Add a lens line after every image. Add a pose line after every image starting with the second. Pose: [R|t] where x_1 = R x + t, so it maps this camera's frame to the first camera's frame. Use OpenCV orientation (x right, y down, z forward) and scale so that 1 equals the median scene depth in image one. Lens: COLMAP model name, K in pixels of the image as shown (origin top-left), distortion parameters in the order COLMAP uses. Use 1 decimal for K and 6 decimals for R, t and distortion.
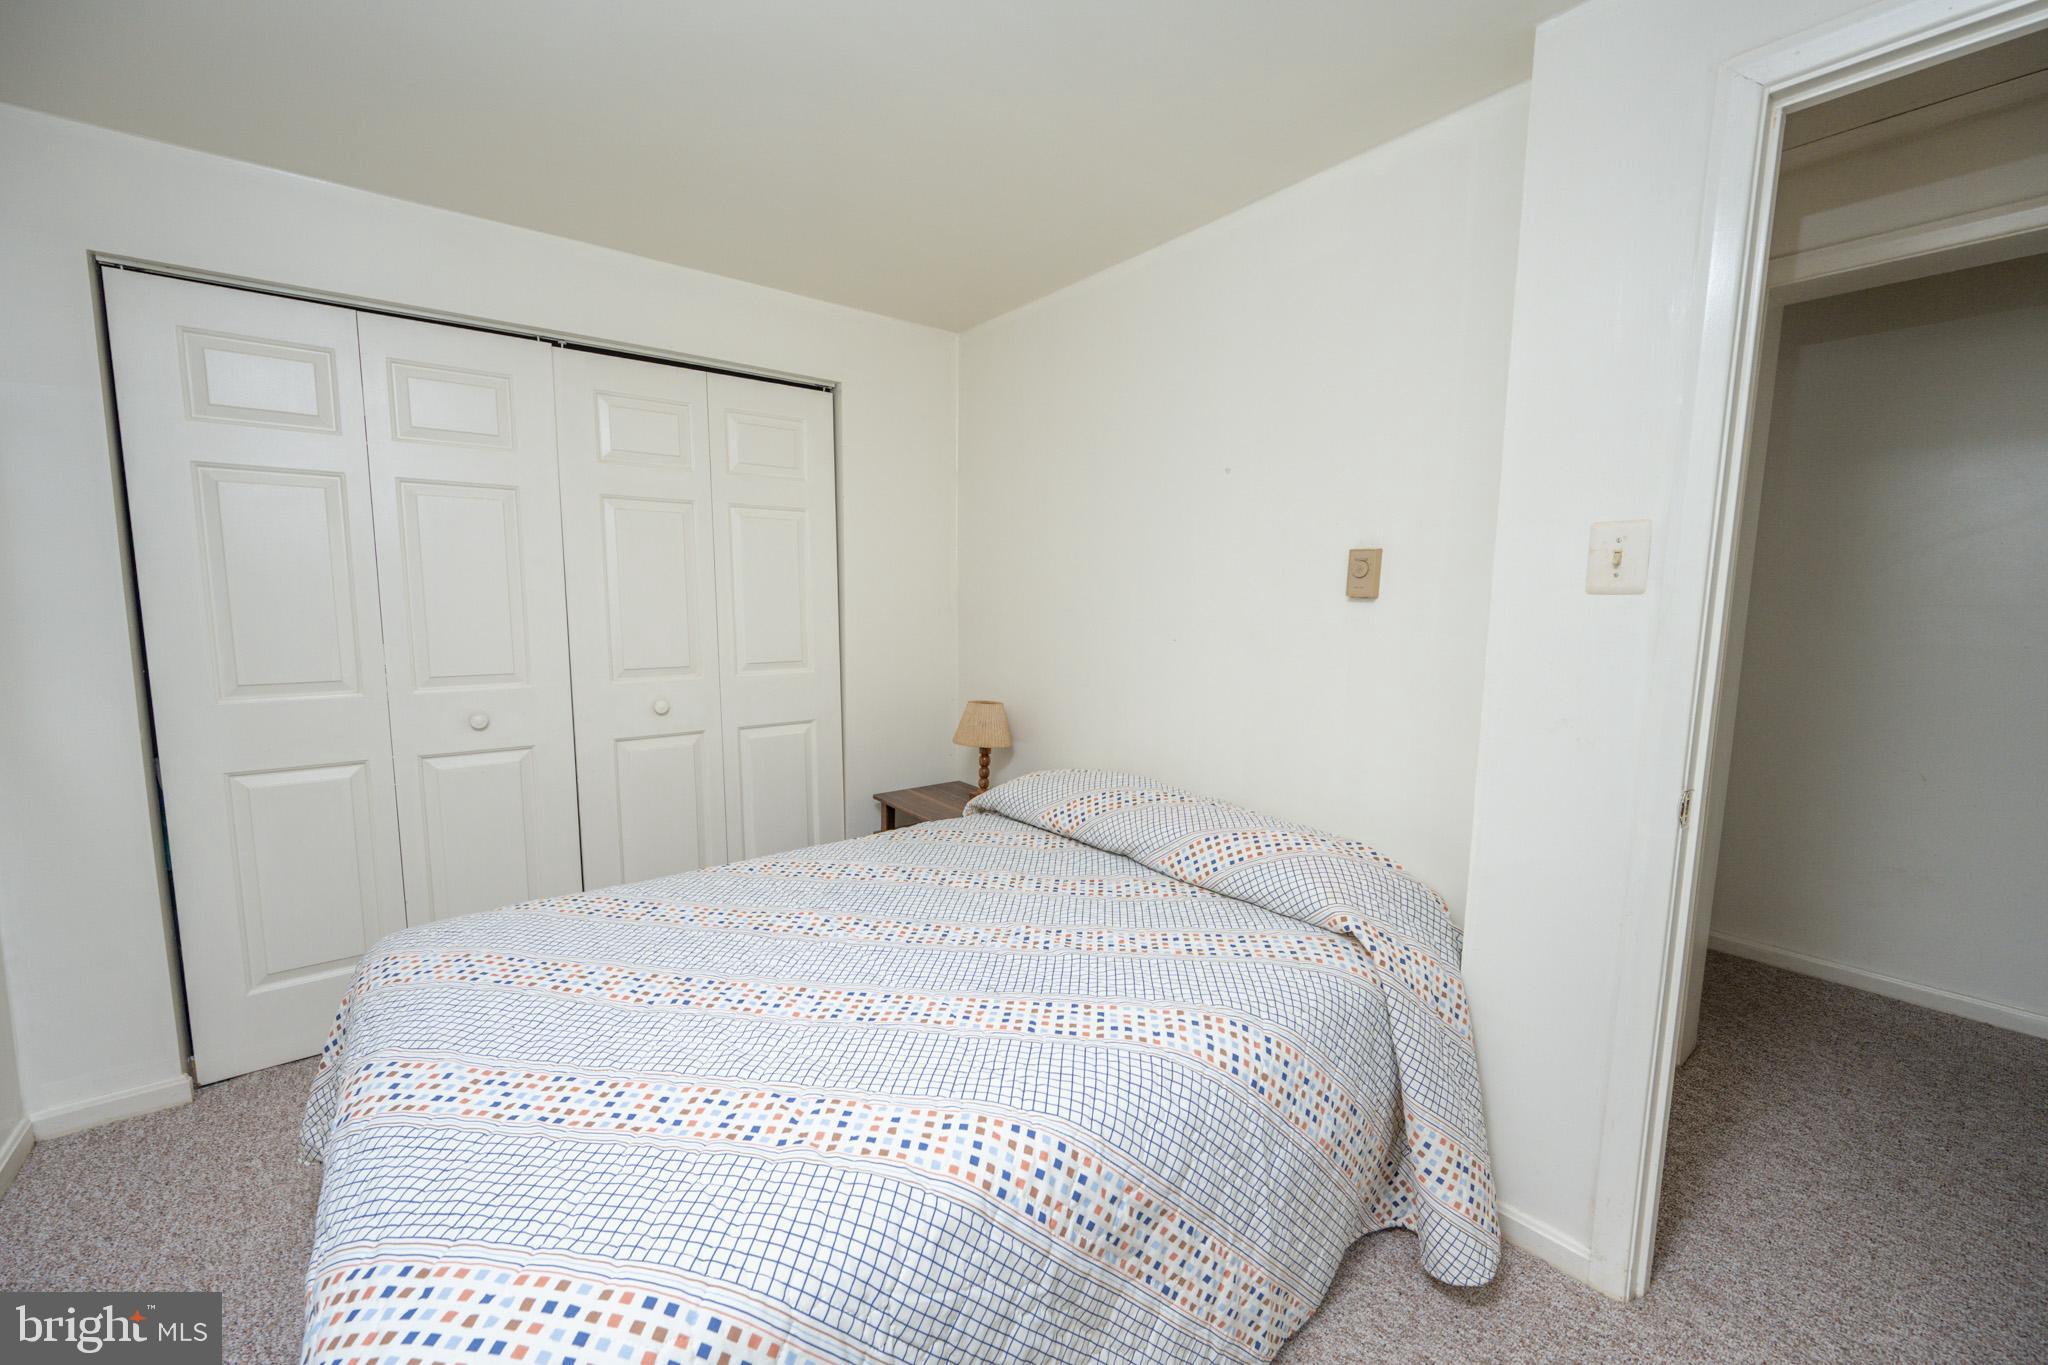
lens RADIAL K [[798.2, 0, 1014.8], [0, 798.2, 710.1], [0, 0, 1]] dist [0.000378, 0.000096]
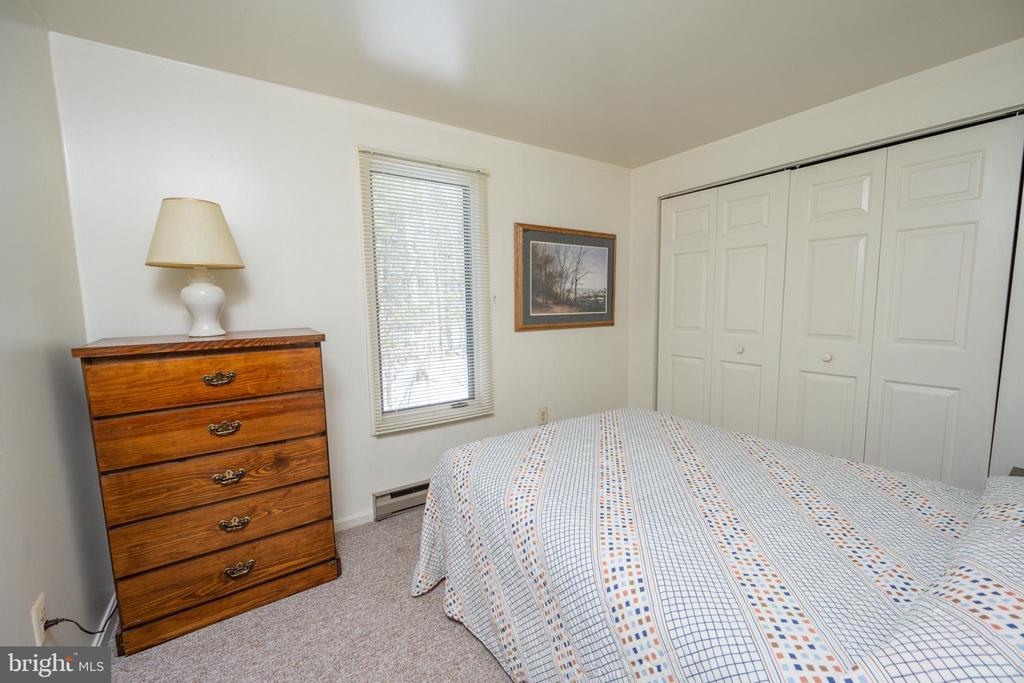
lens RADIAL K [[414.5, 0, 511.8], [0, 414.5, 343.8], [0, 0, 1]] dist [-0.001147, 0.000057]
pose [[-0.047043, 0.104661, -0.993395, 0.561638], [-0.124992, 0.986062, 0.109808, -0.053660], [0.991042, 0.129332, -0.033305, 0.411753]]
